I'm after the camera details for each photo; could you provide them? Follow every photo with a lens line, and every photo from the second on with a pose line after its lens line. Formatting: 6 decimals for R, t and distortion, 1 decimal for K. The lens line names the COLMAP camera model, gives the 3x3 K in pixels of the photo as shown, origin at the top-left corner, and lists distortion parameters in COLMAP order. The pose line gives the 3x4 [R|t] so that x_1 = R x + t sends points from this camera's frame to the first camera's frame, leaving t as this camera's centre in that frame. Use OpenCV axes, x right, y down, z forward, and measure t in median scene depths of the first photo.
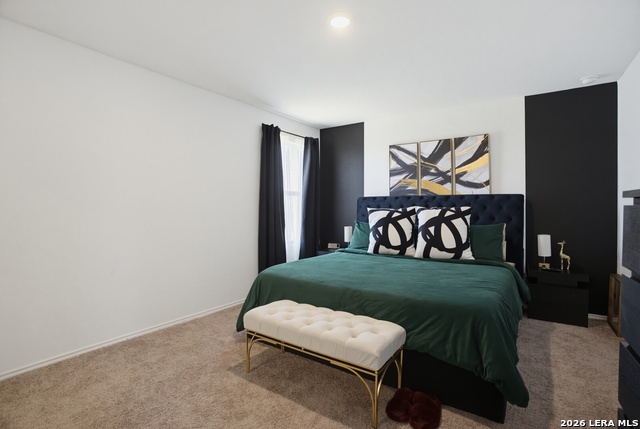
lens RADIAL K [[317.5, 0, 320.0], [0, 317.5, 214.5], [0, 0, 1]] dist [-0.001122, -0.000106]
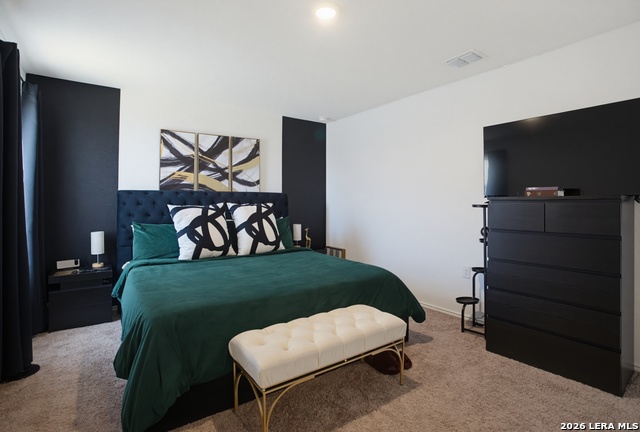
lens RADIAL K [[328.7, 0, 319.8], [0, 328.7, 199.1], [0, 0, 1]] dist [-0.001490, -0.000106]
pose [[0.380357, 0.010098, 0.924785, -0.448153], [0.028867, 0.999324, -0.022784, -0.005451], [-0.924389, 0.035362, 0.379808, 0.332690]]
